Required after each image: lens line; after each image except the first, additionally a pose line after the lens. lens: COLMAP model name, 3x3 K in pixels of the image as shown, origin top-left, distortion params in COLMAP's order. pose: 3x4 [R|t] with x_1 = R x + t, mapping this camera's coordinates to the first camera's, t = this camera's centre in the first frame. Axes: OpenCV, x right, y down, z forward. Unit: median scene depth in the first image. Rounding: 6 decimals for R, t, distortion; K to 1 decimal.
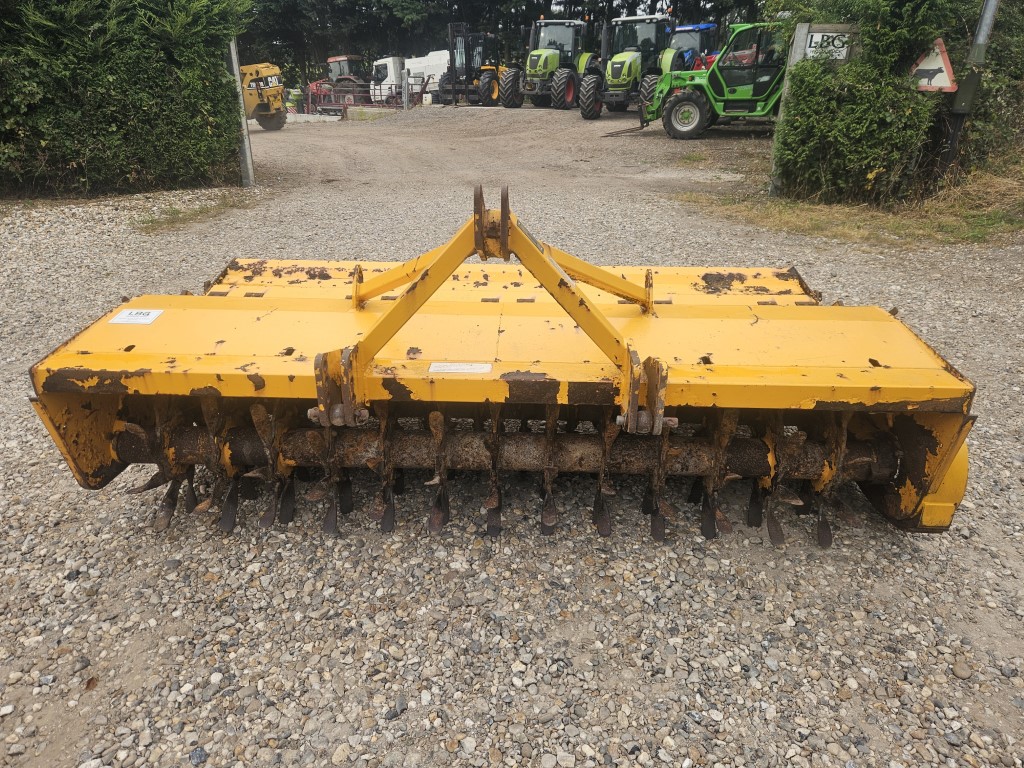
lens RADIAL K [[690.7, 0, 511.0], [0, 690.7, 360.7], [0, 0, 1]] dist [0.065512, -0.055281]
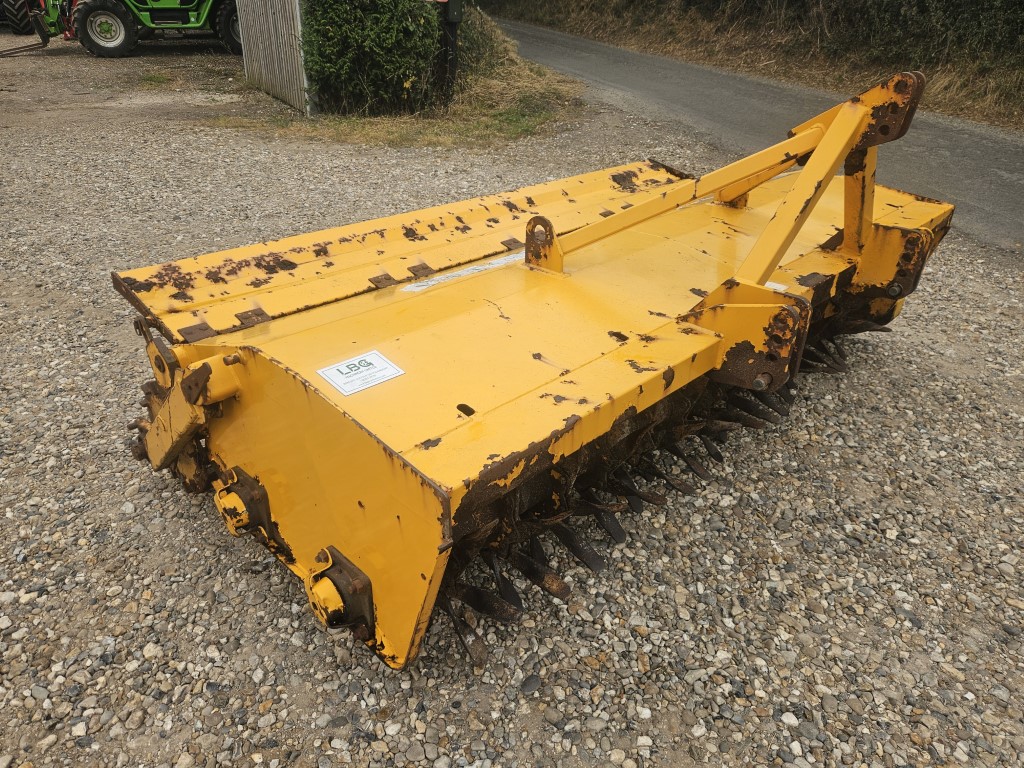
lens RADIAL K [[695.1, 0, 507.8], [0, 695.1, 371.3], [0, 0, 1]] dist [0.063808, -0.059930]
pose [[0.675363, -0.335697, 0.656652, -0.232335], [0.259375, 0.941628, 0.214618, -0.043627], [-0.690369, 0.025374, 0.723013, 0.136637]]
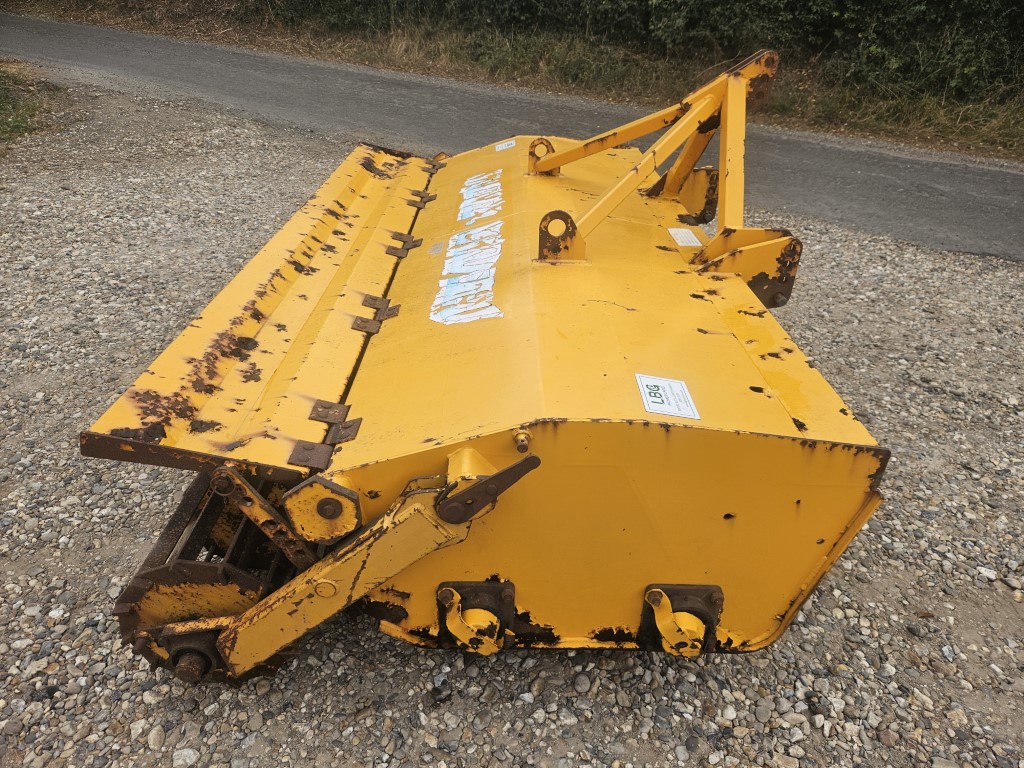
lens RADIAL K [[690.7, 0, 511.0], [0, 690.7, 360.7], [0, 0, 1]] dist [0.065512, -0.055281]
pose [[-0.038626, -0.478790, 0.877079, -0.280247], [0.337926, 0.819761, 0.462383, -0.107886], [-0.940380, 0.314247, 0.130132, 0.288370]]
